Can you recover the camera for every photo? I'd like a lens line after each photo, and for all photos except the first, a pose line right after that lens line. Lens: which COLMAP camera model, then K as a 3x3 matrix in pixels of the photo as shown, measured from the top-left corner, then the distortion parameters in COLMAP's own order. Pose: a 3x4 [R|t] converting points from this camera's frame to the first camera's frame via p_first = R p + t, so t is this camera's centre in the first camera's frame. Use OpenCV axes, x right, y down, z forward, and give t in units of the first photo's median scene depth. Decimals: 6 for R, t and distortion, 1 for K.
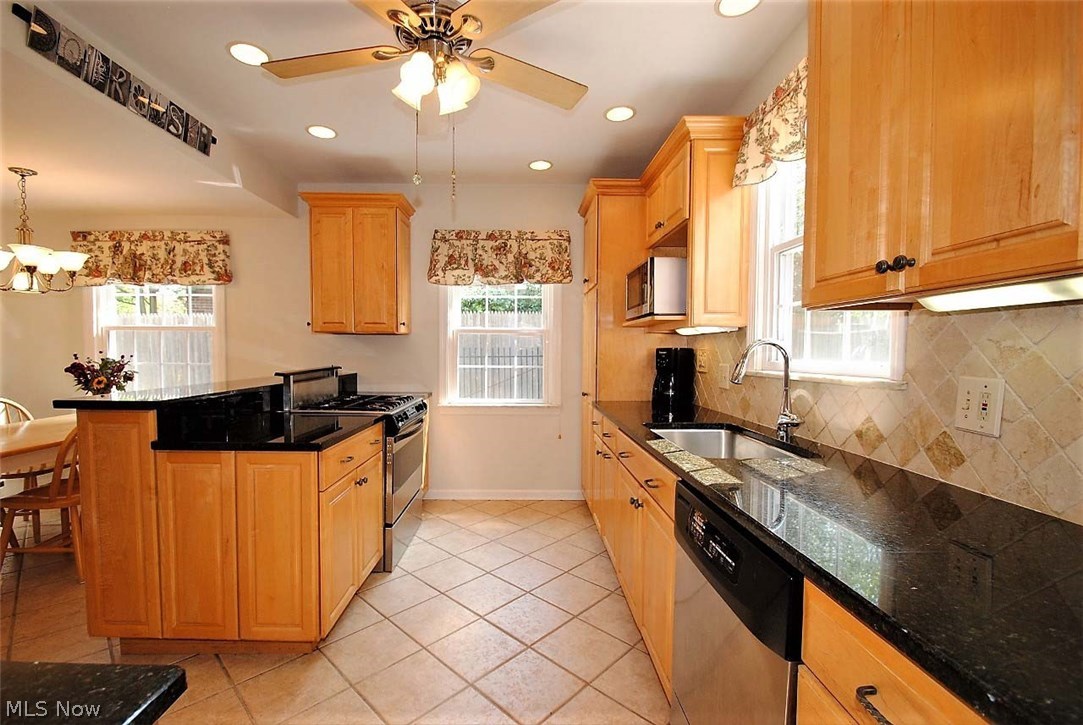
lens RADIAL K [[472.9, 0, 531.6], [0, 472.9, 372.6], [0, 0, 1]] dist [0.002890, -0.006461]
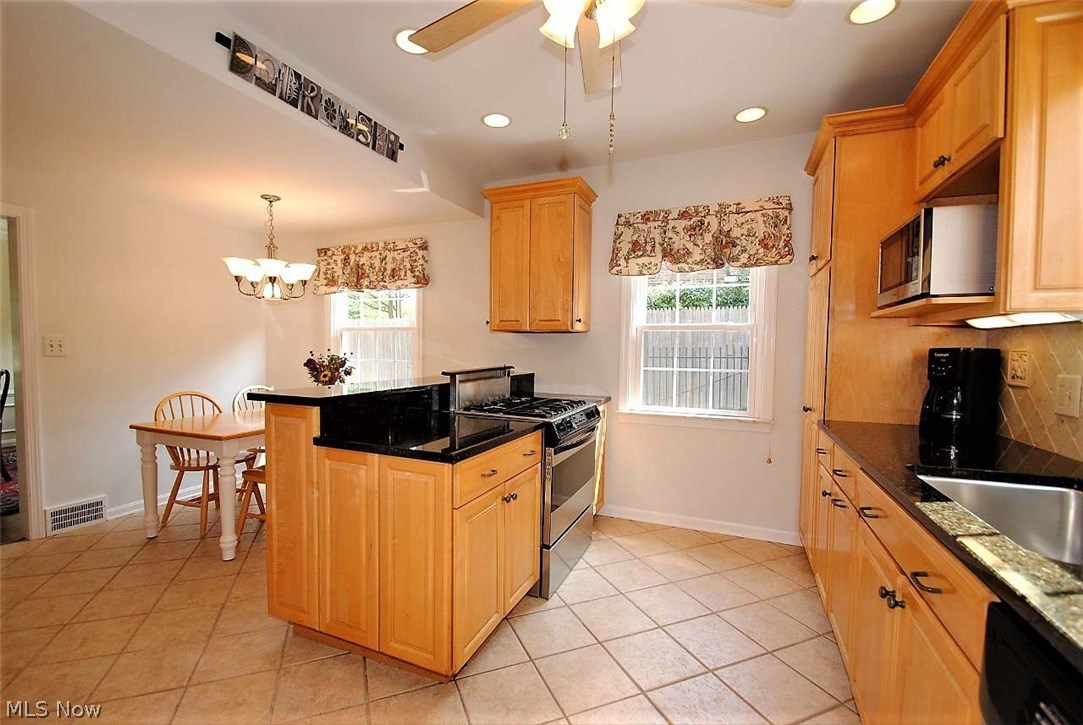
lens RADIAL K [[472.9, 0, 531.8], [0, 472.9, 373.3], [0, 0, 1]] dist [0.002890, -0.006461]
pose [[0.911077, 0.025214, -0.411464, 0.023707], [-0.025054, 0.999669, 0.005783, -0.005351], [0.411473, 0.005040, 0.911408, 0.145964]]
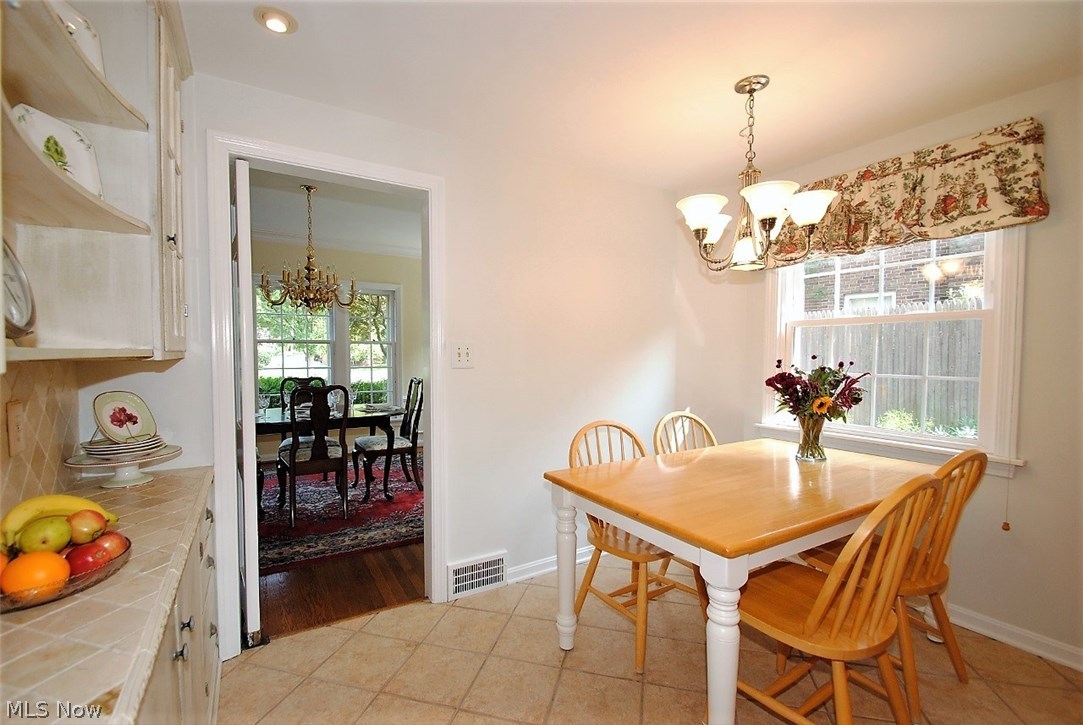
lens RADIAL K [[472.9, 0, 533.2], [0, 472.9, 373.8], [0, 0, 1]] dist [0.002890, -0.006461]
pose [[0.510925, 0.029237, -0.859128, -0.561637], [-0.036646, 0.999254, 0.012212, -0.014568], [0.858844, 0.025244, 0.511615, 0.337610]]
